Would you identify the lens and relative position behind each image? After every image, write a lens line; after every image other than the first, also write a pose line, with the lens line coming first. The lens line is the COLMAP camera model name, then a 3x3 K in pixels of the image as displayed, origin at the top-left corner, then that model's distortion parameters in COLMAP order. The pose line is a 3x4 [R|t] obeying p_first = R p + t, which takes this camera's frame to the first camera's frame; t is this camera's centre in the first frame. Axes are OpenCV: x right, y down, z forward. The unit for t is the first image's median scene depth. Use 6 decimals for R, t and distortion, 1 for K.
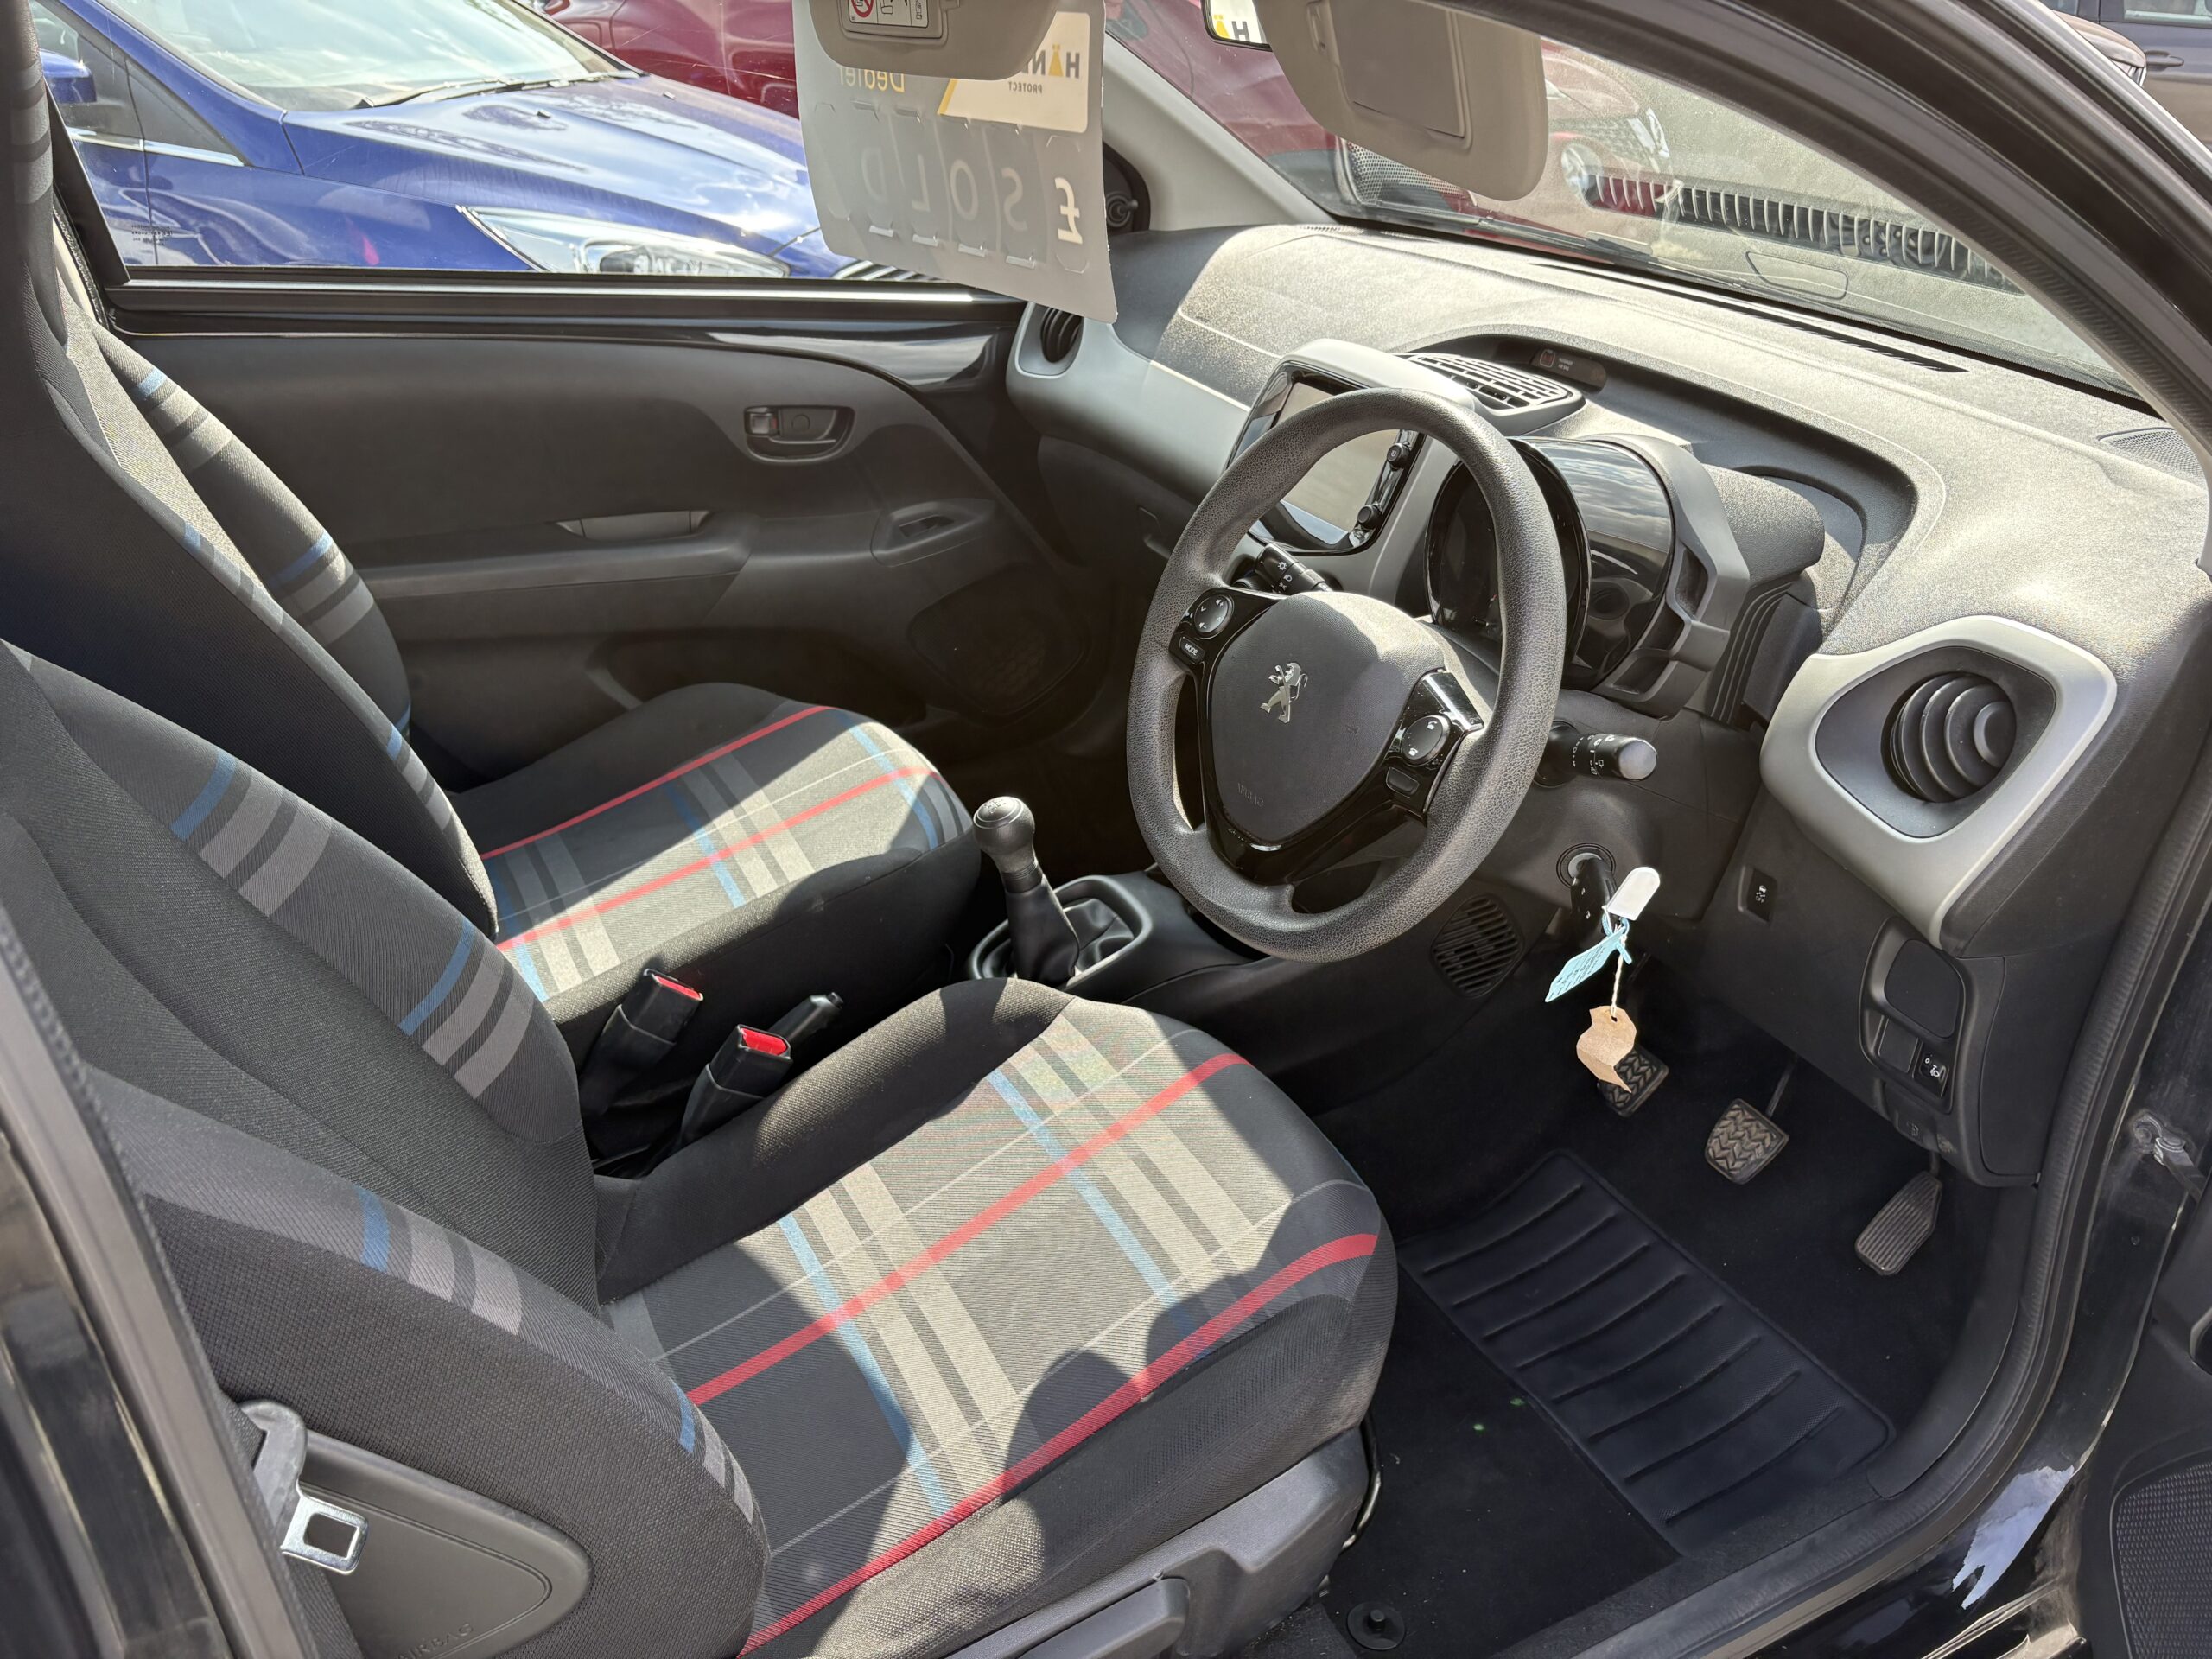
lens RADIAL K [[1697.8, 0, 1092.0], [0, 1697.8, 808.4], [0, 0, 1]] dist [0.028036, -0.028623]
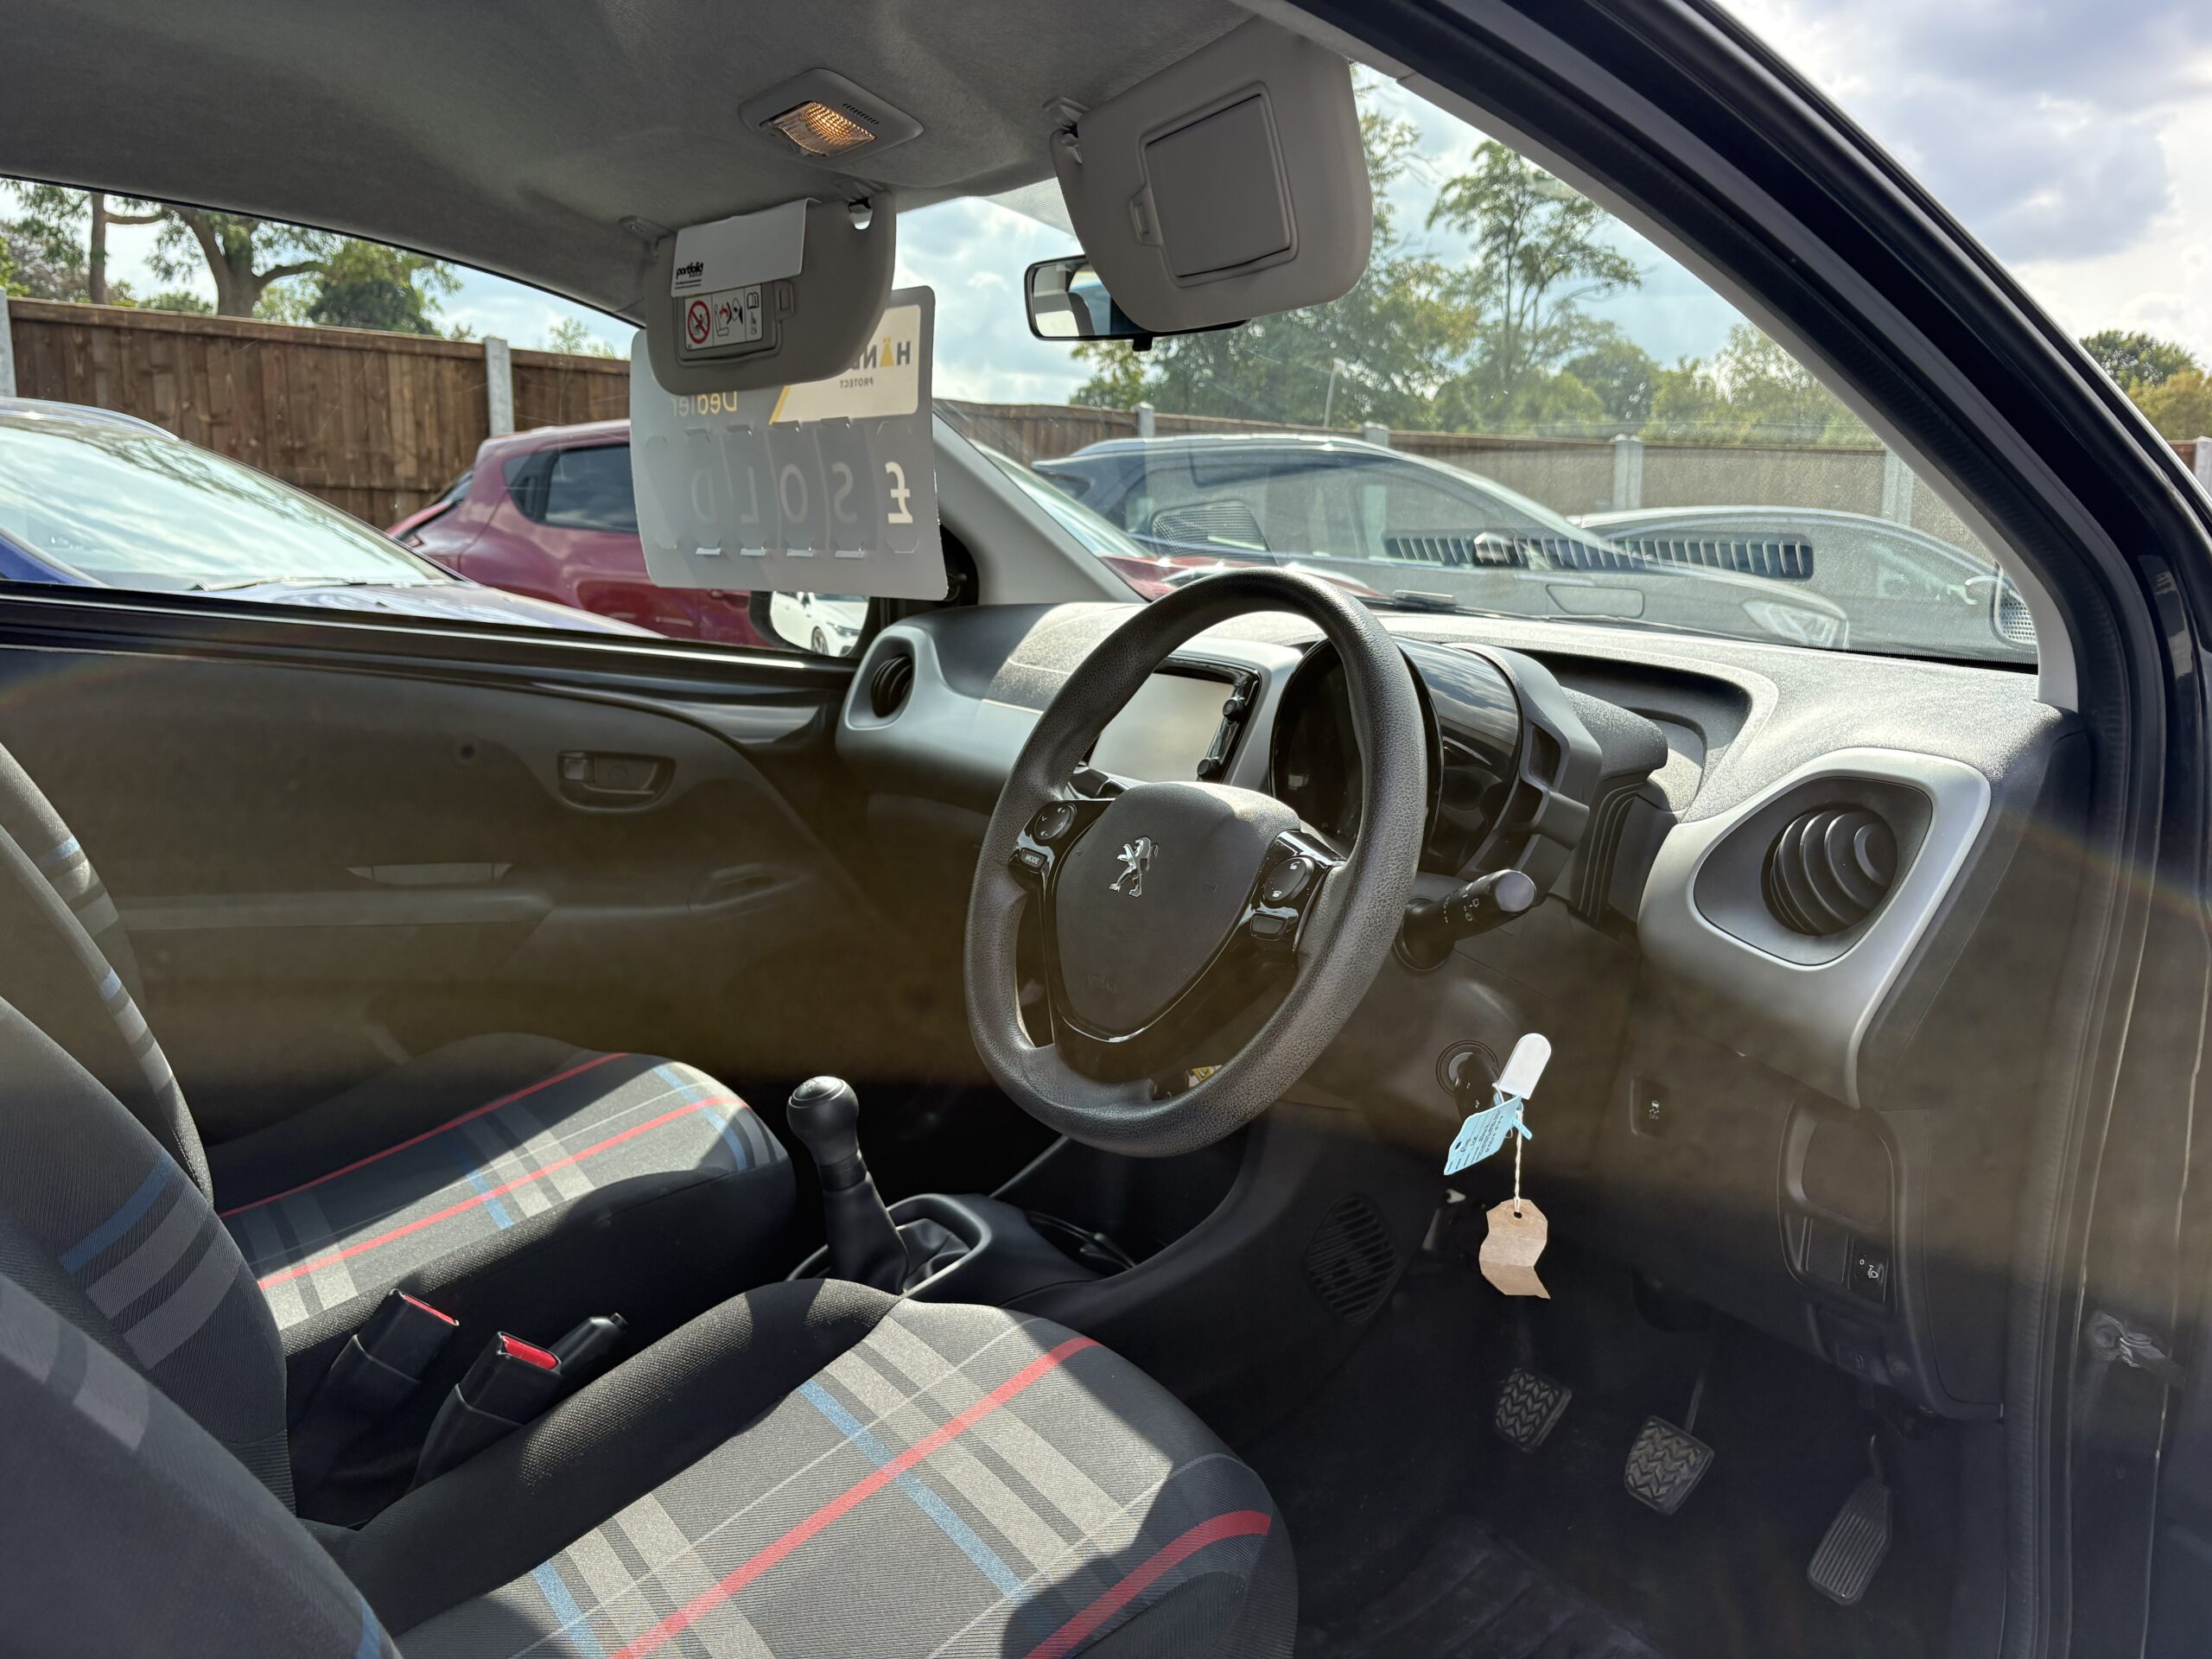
lens RADIAL K [[1697.8, 0, 1098.3], [0, 1697.8, 814.4], [0, 0, 1]] dist [0.028036, -0.028623]
pose [[0.994432, -0.002425, 0.105357, -0.002668], [0.035408, 0.949305, -0.312357, 0.158343], [-0.099258, 0.314348, 0.944104, 0.098939]]
